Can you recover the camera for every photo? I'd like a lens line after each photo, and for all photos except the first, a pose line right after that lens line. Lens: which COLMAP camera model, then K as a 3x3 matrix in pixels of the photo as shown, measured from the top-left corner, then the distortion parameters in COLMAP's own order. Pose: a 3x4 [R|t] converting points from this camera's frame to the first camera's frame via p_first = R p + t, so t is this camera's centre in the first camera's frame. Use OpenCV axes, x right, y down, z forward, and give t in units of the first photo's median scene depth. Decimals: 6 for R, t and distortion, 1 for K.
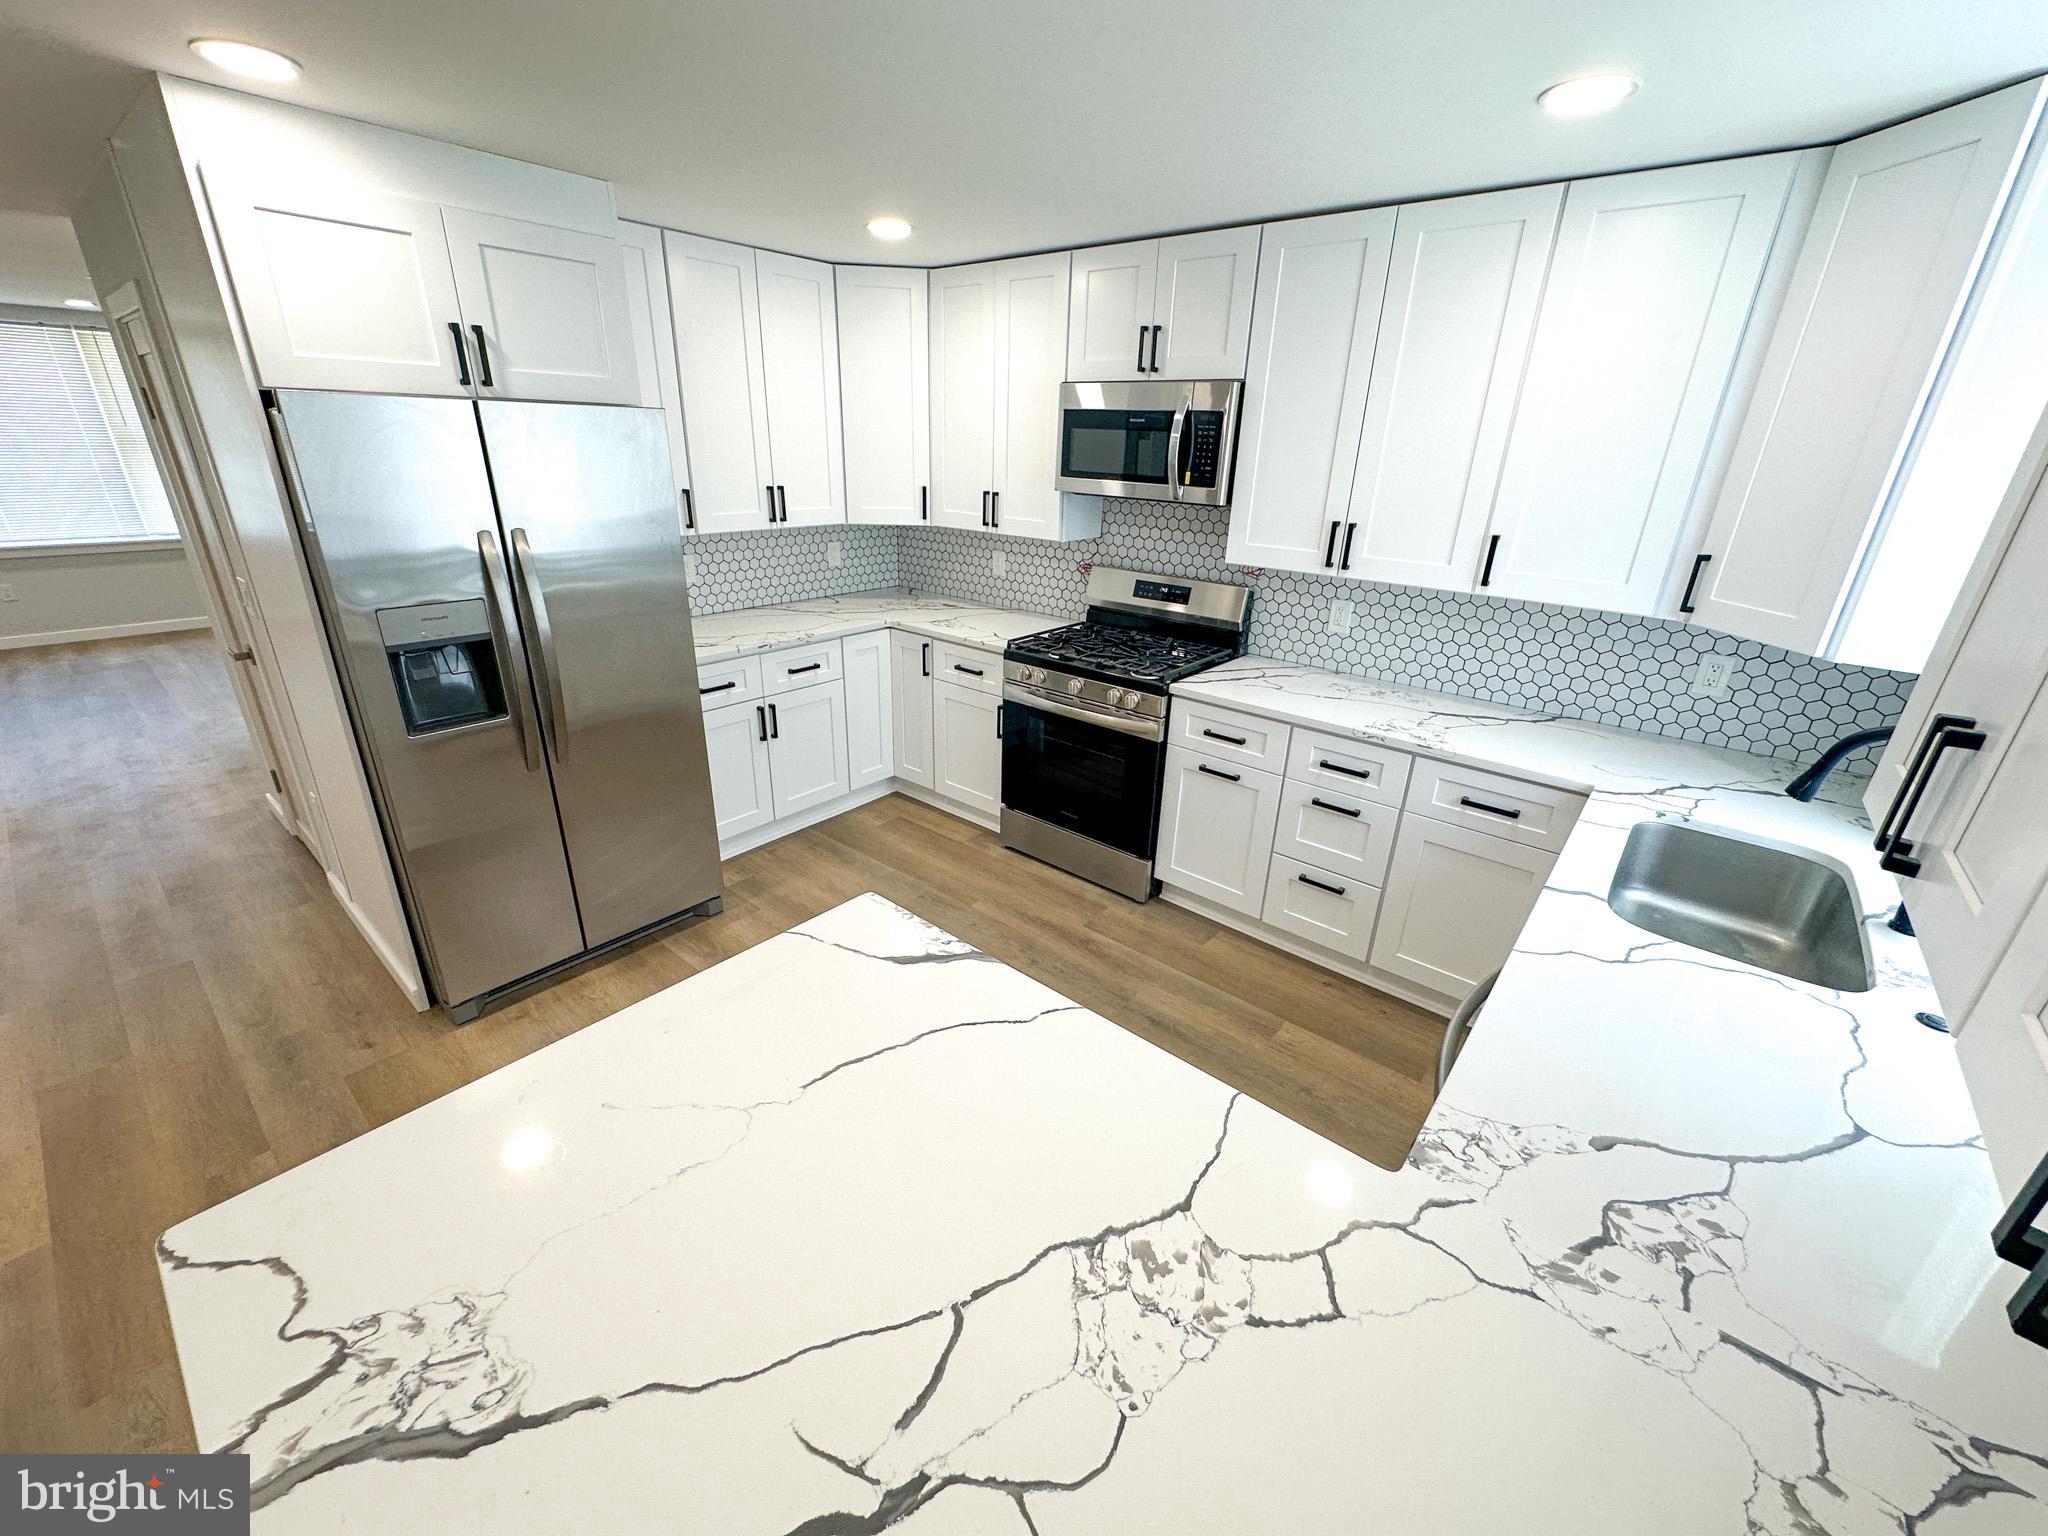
lens RADIAL K [[817.4, 0, 1022.9], [0, 817.4, 768.7], [0, 0, 1]] dist [-0.003220, 0.000392]
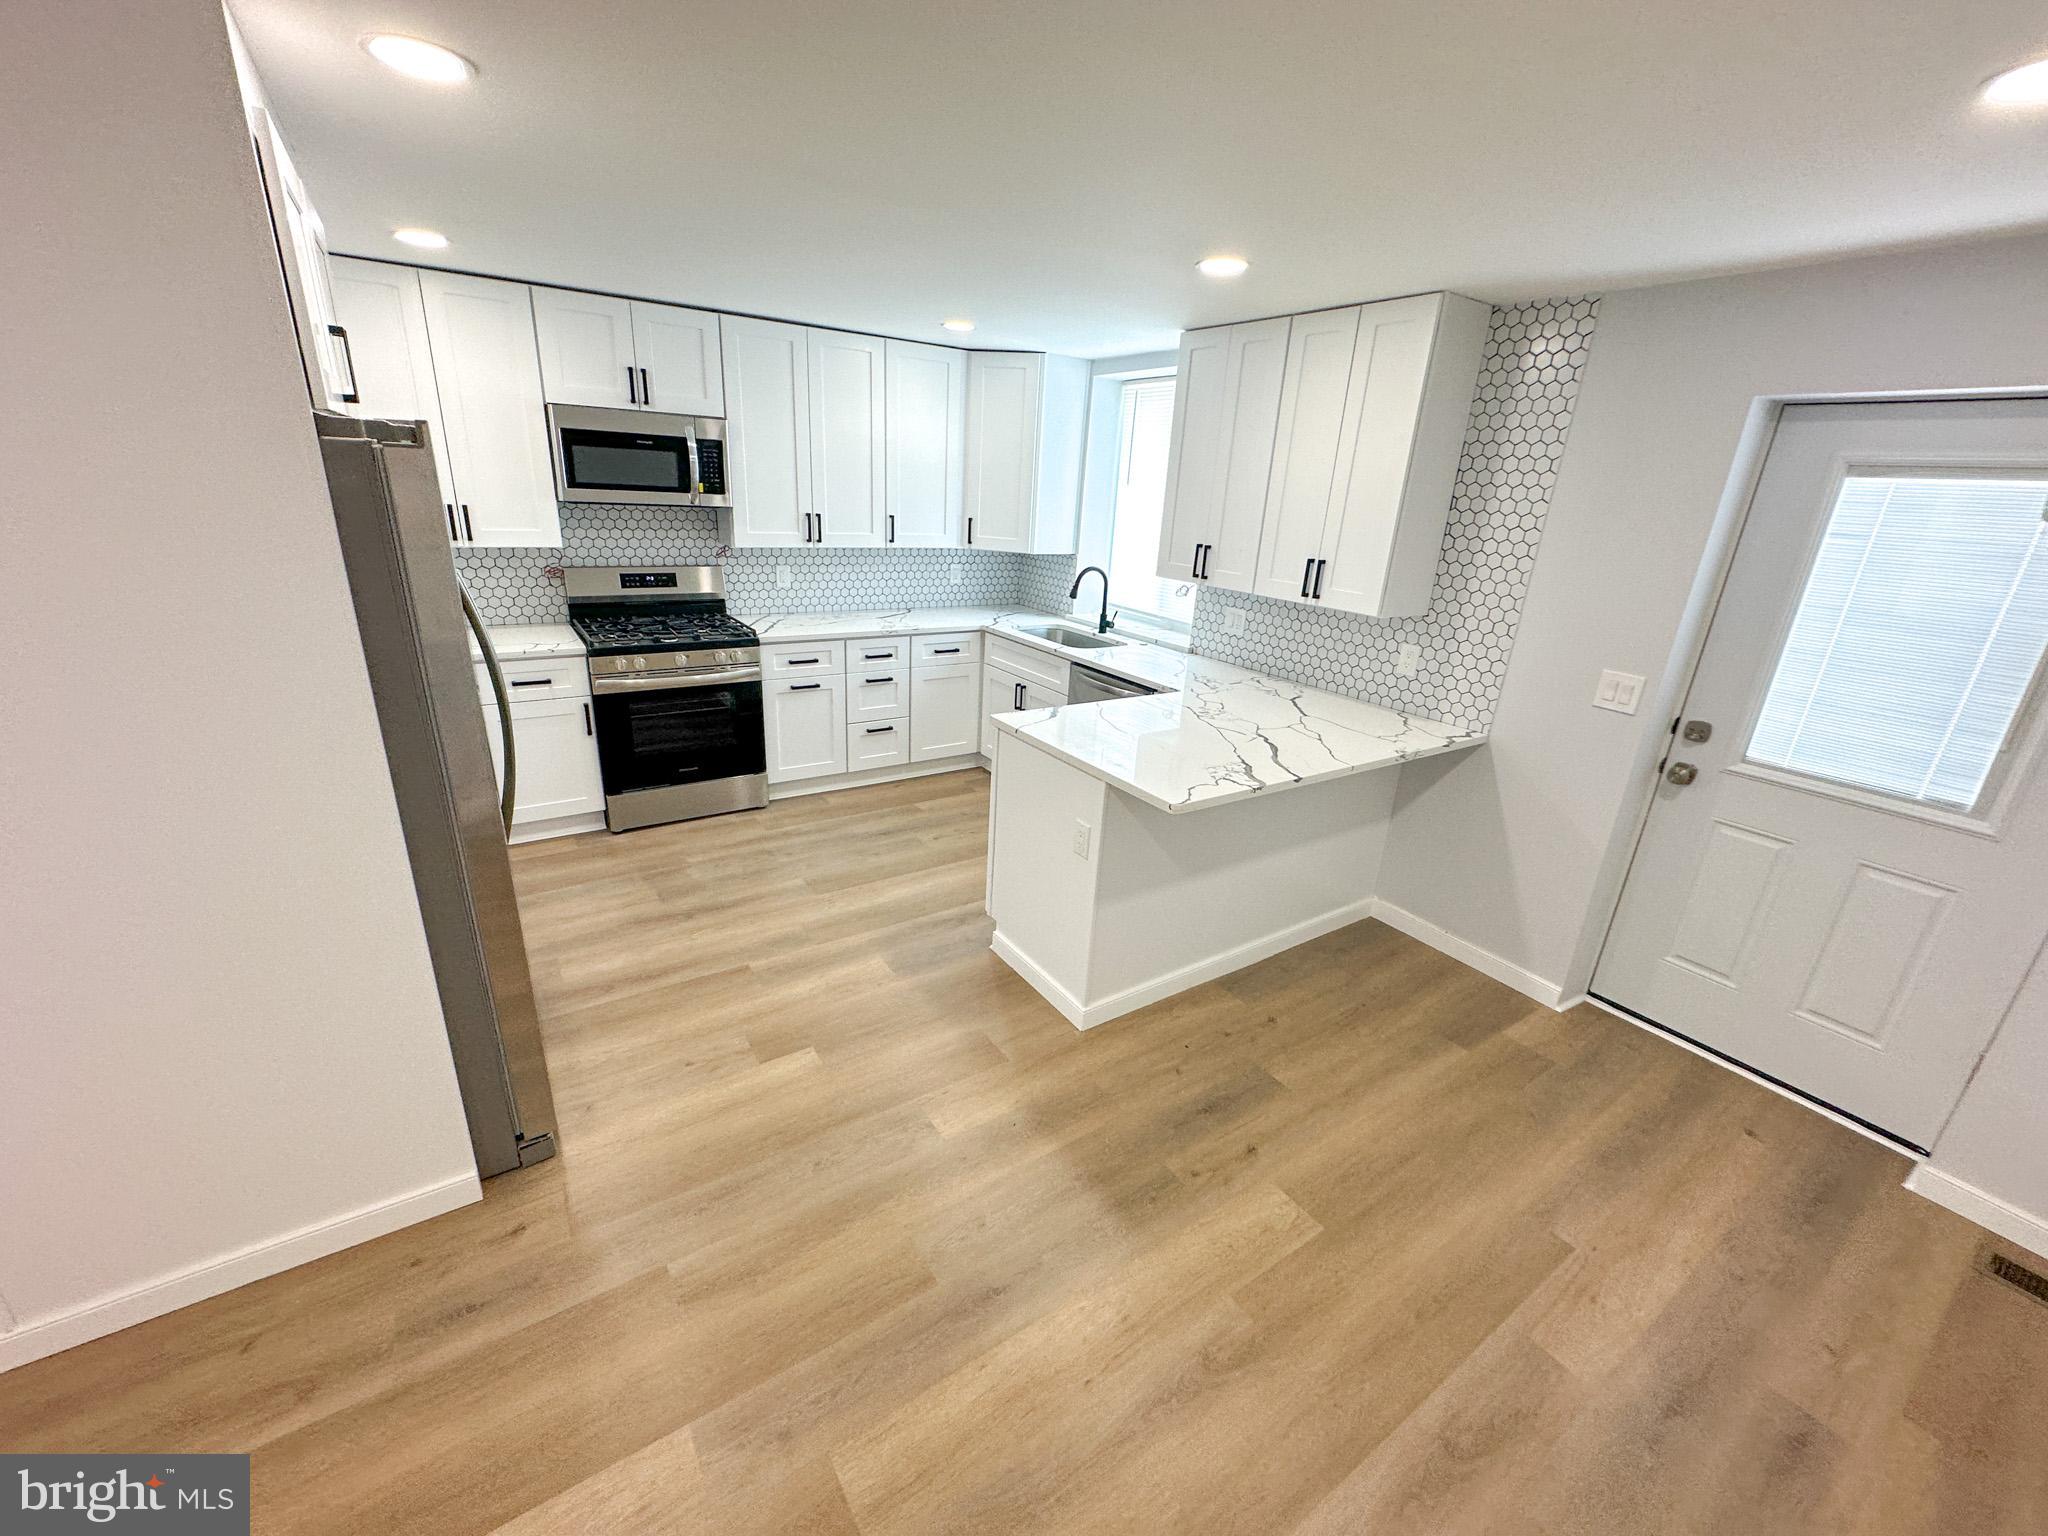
lens RADIAL K [[817.4, 0, 1022.9], [0, 817.4, 768.7], [0, 0, 1]] dist [-0.003220, 0.000392]
pose [[0.282831, -0.336973, 0.898029, -1.044884], [0.317346, 0.916403, 0.243921, -0.096523], [-0.905151, 0.215998, 0.366124, 0.136805]]
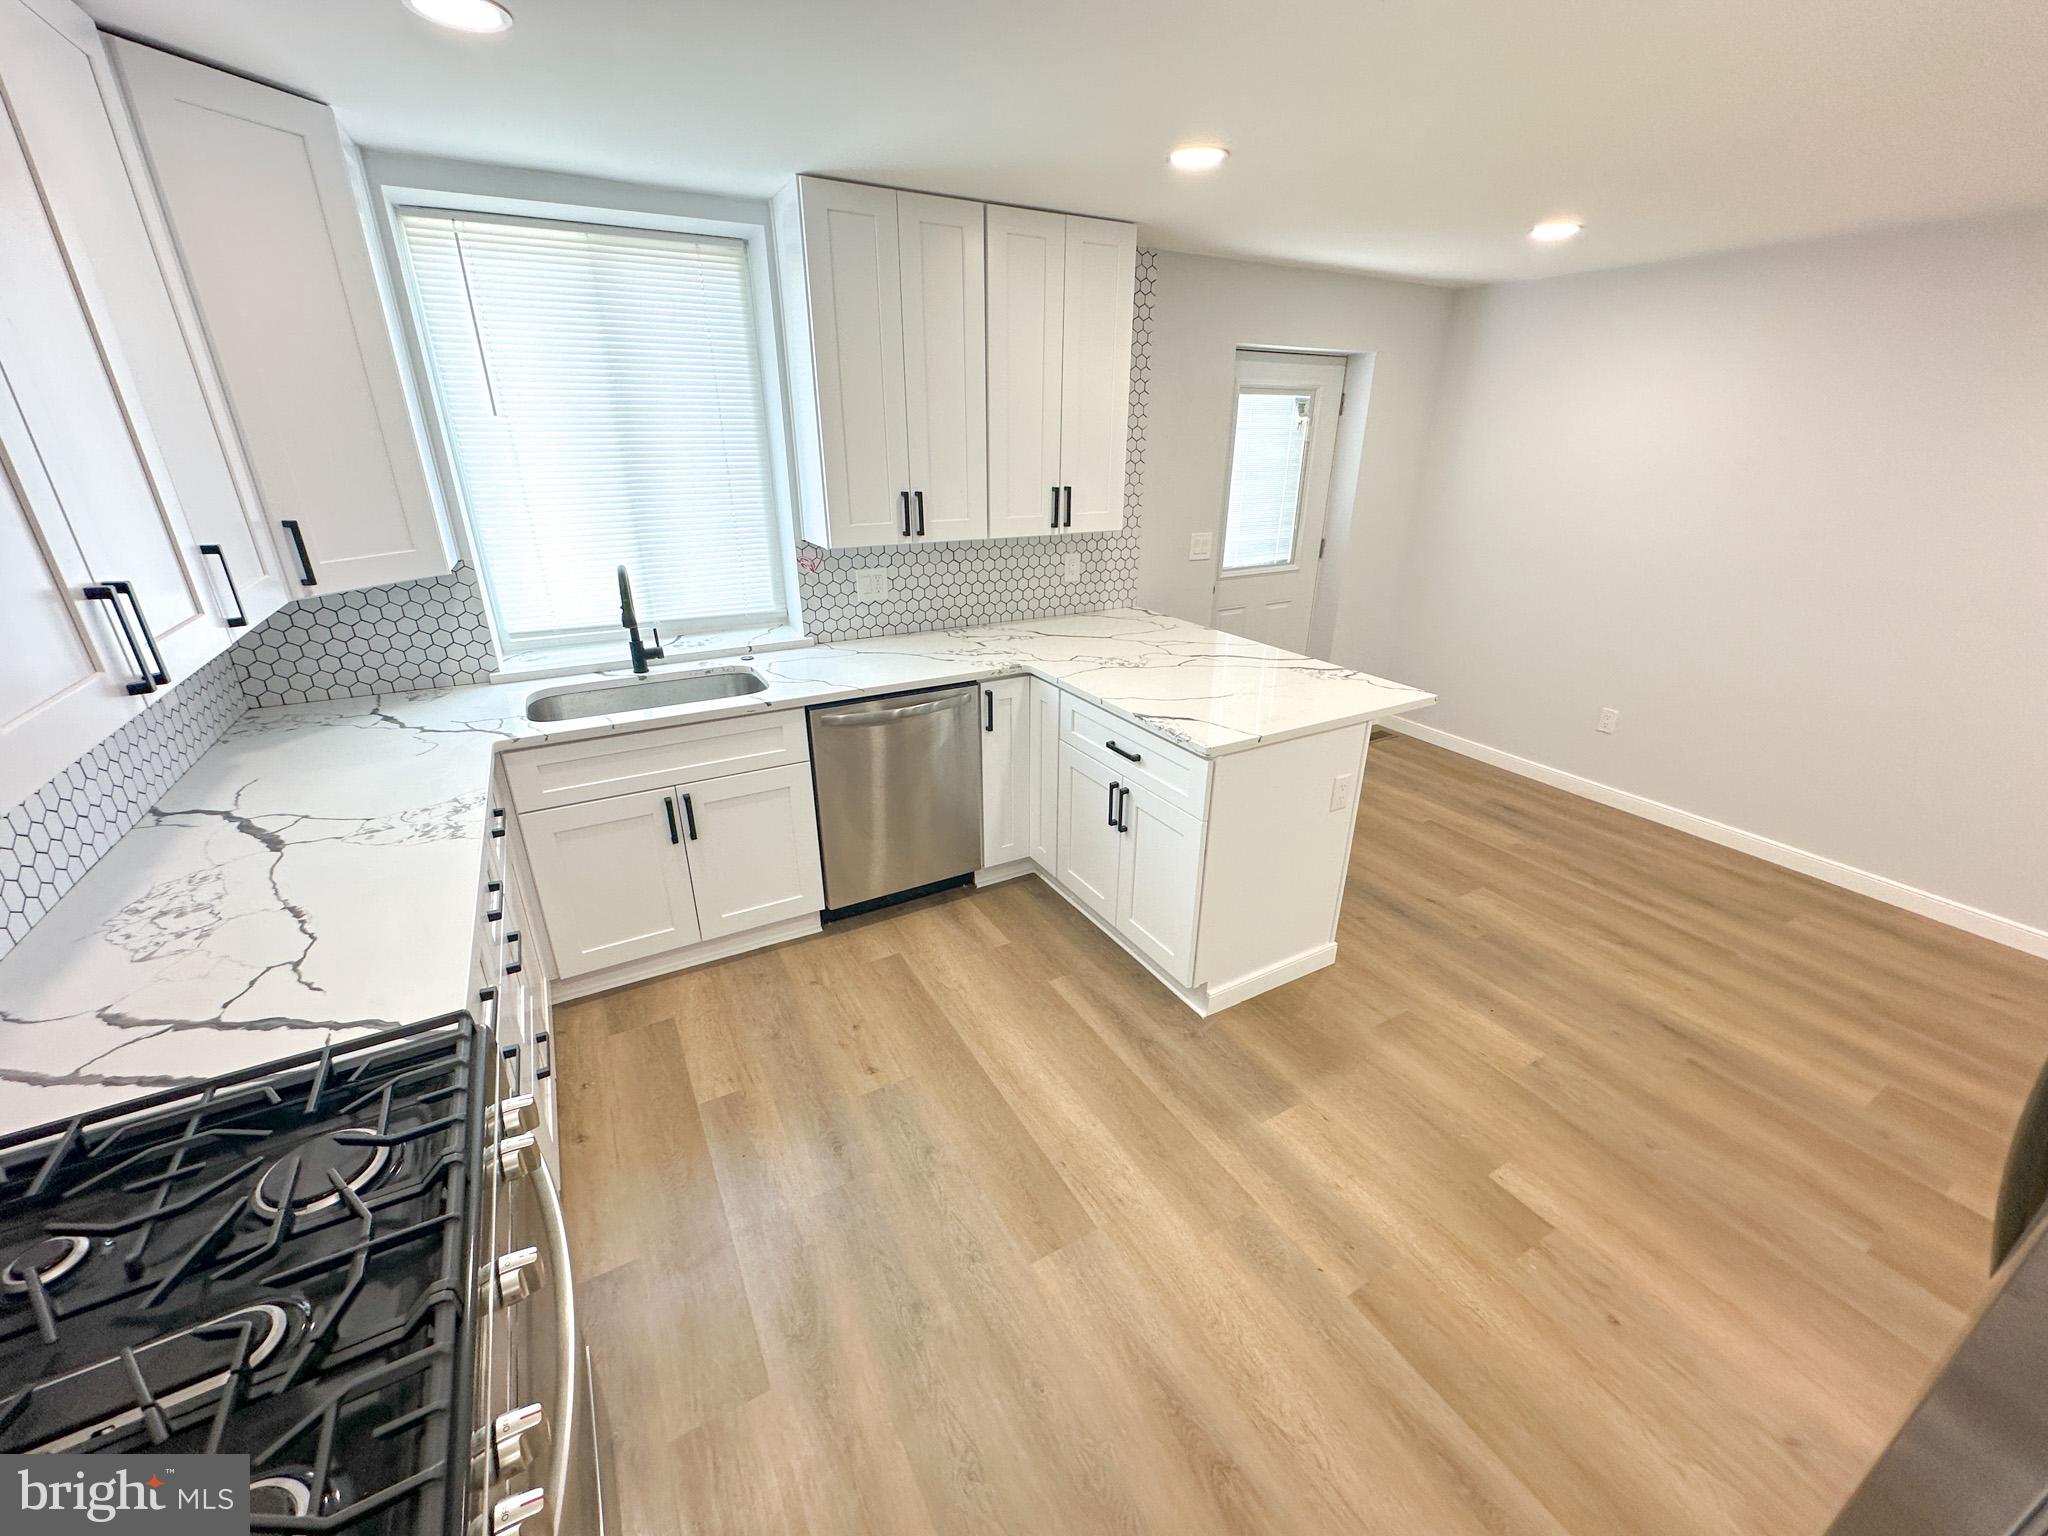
lens RADIAL K [[817.4, 0, 1022.9], [0, 817.4, 768.7], [0, 0, 1]] dist [-0.003220, 0.000392]
pose [[-0.936209, -0.169549, 0.307842, -0.177383], [0.097493, 0.716262, 0.690988, -0.450061], [-0.337652, 0.676921, -0.654041, 1.111304]]
